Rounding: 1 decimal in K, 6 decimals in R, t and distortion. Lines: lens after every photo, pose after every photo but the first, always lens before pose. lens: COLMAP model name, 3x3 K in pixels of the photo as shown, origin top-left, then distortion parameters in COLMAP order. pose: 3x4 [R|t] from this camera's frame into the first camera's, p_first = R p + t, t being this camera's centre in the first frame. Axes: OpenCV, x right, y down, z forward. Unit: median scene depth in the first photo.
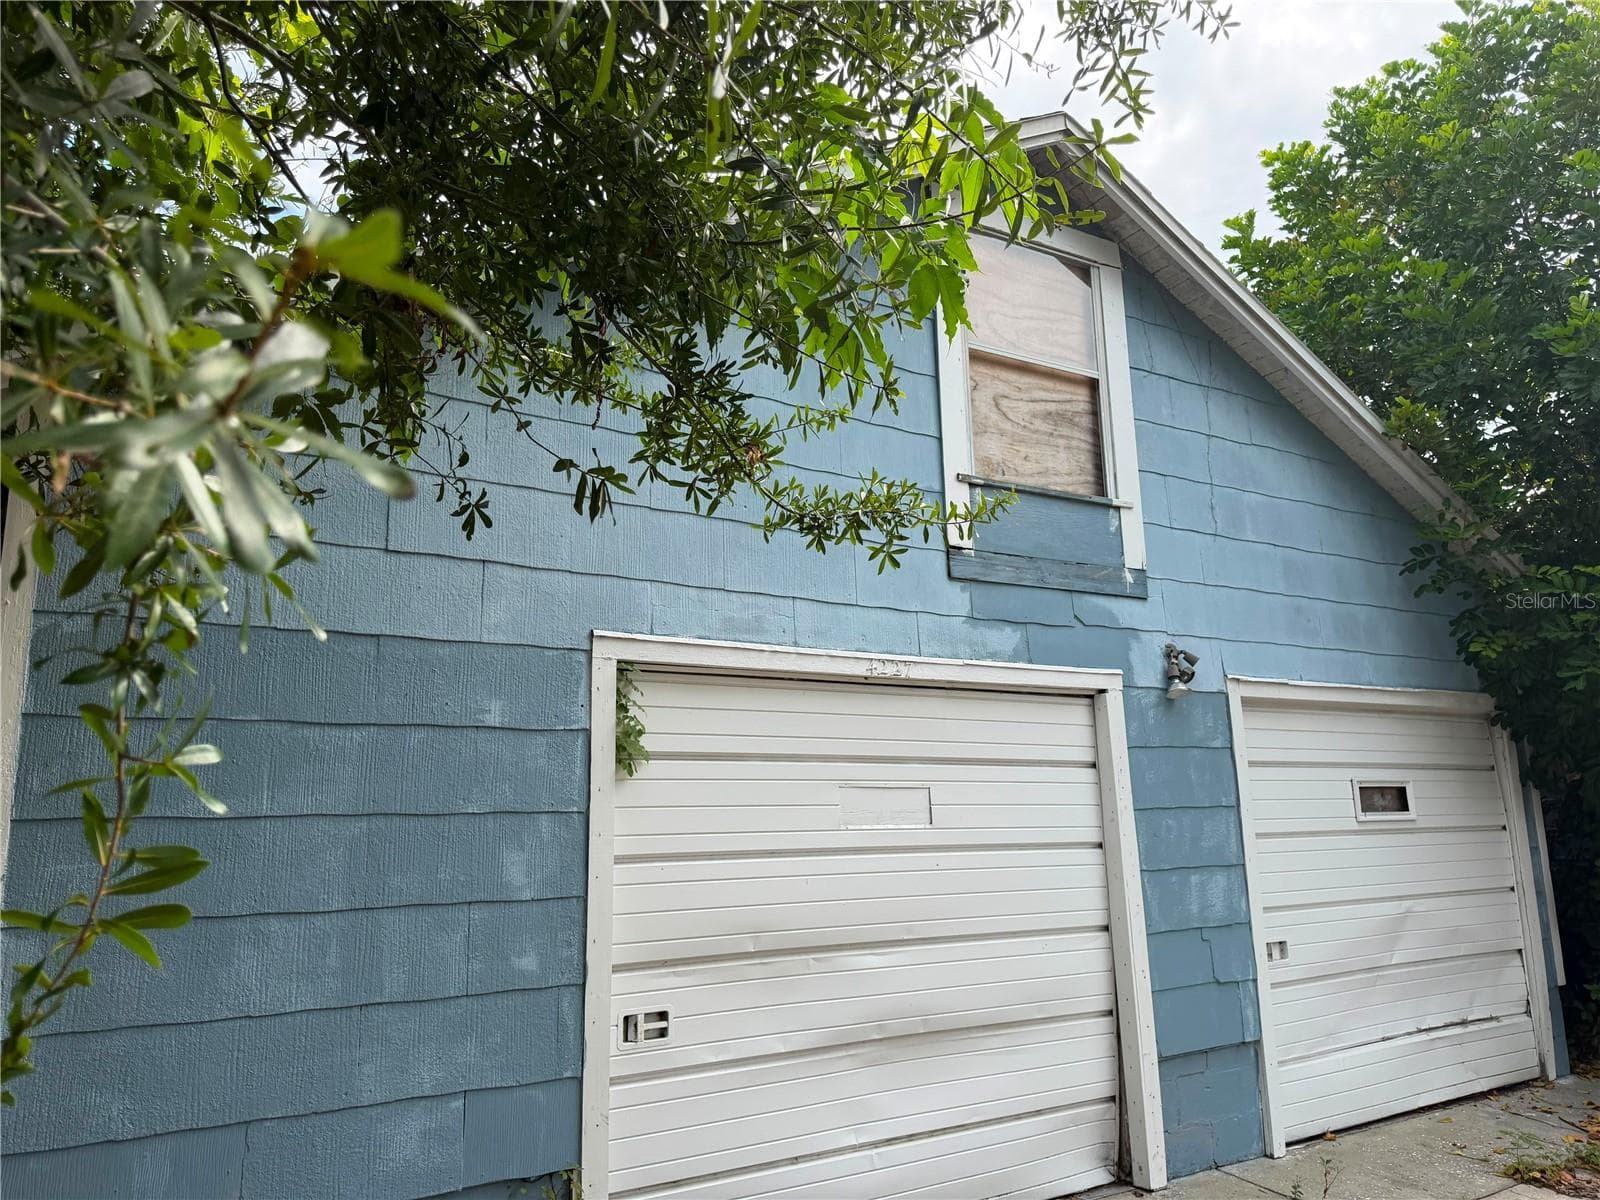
lens RADIAL K [[1126.2, 0, 721.5], [0, 1126.2, 586.1], [0, 0, 1]] dist [0.072439, -0.092504]
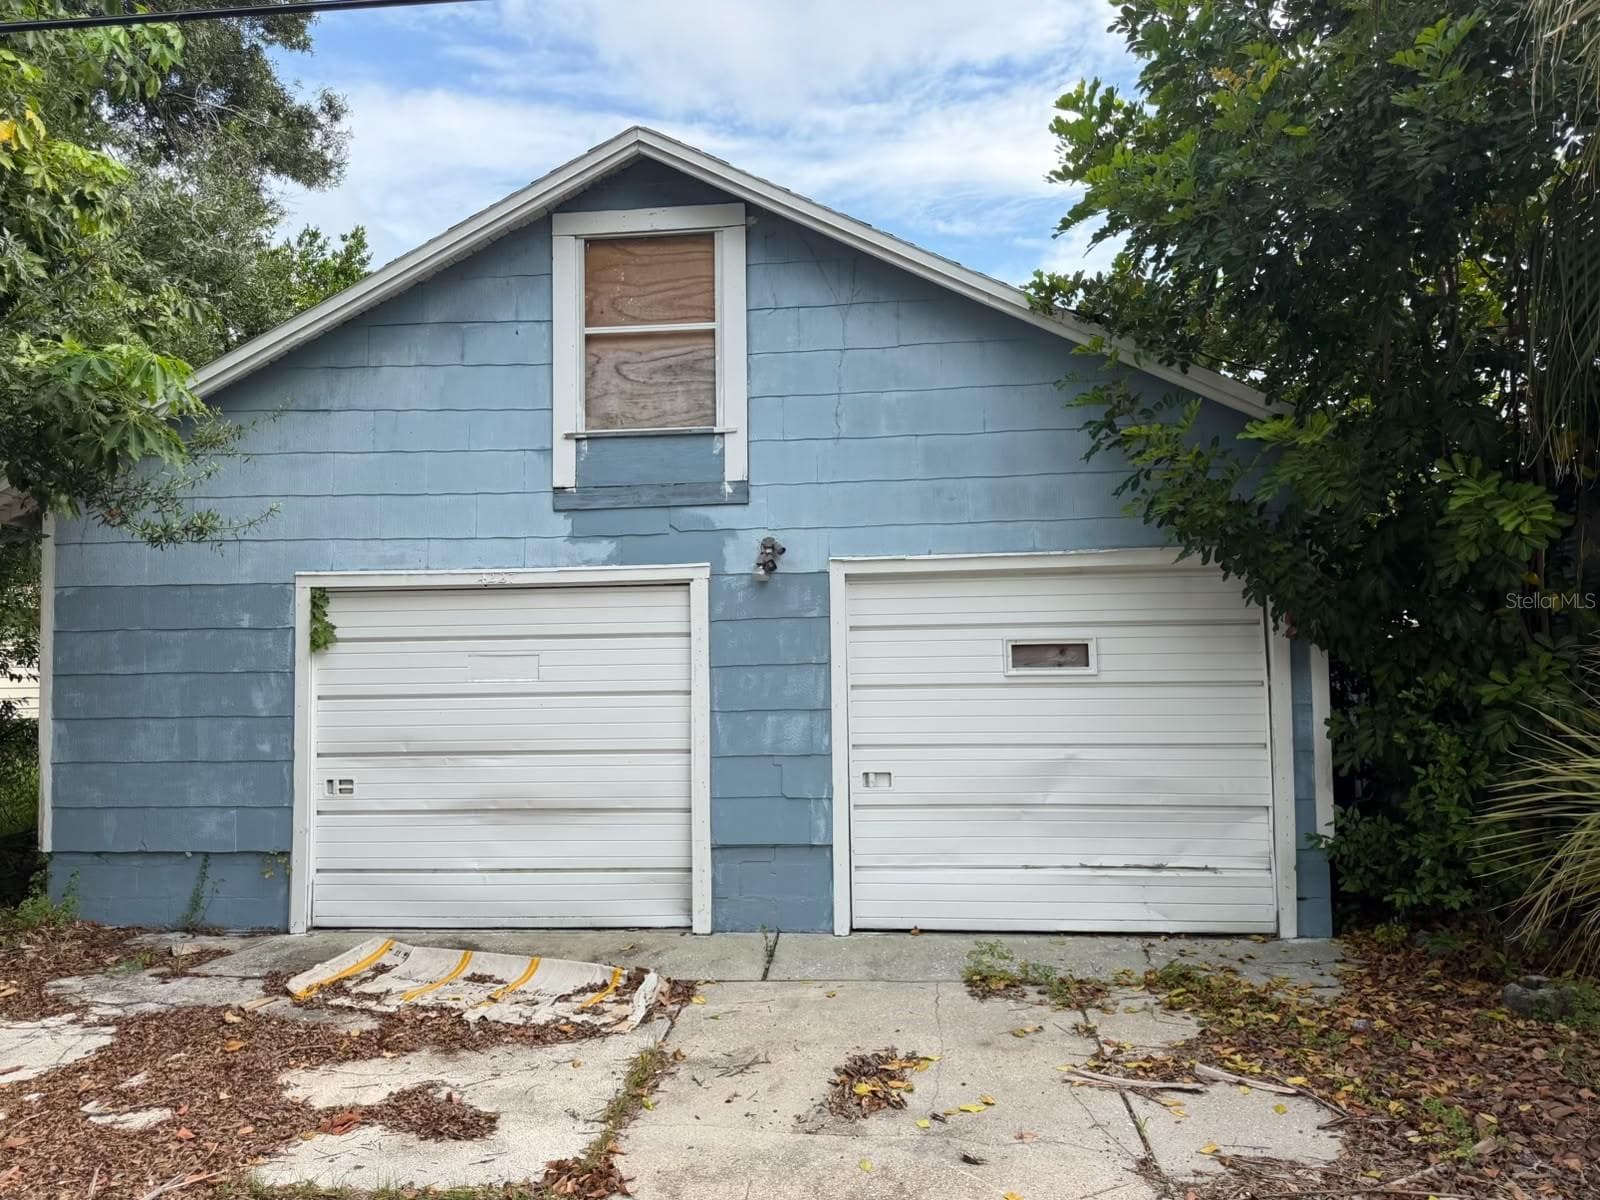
lens RADIAL K [[1126.2, 0, 799.7], [0, 1126.2, 590.7], [0, 0, 1]] dist [0.072439, -0.092504]
pose [[0.798955, -0.038195, -0.600177, 1.205012], [0.121507, 0.987652, 0.098895, -0.009902], [0.588989, -0.151938, 0.793730, 0.025254]]
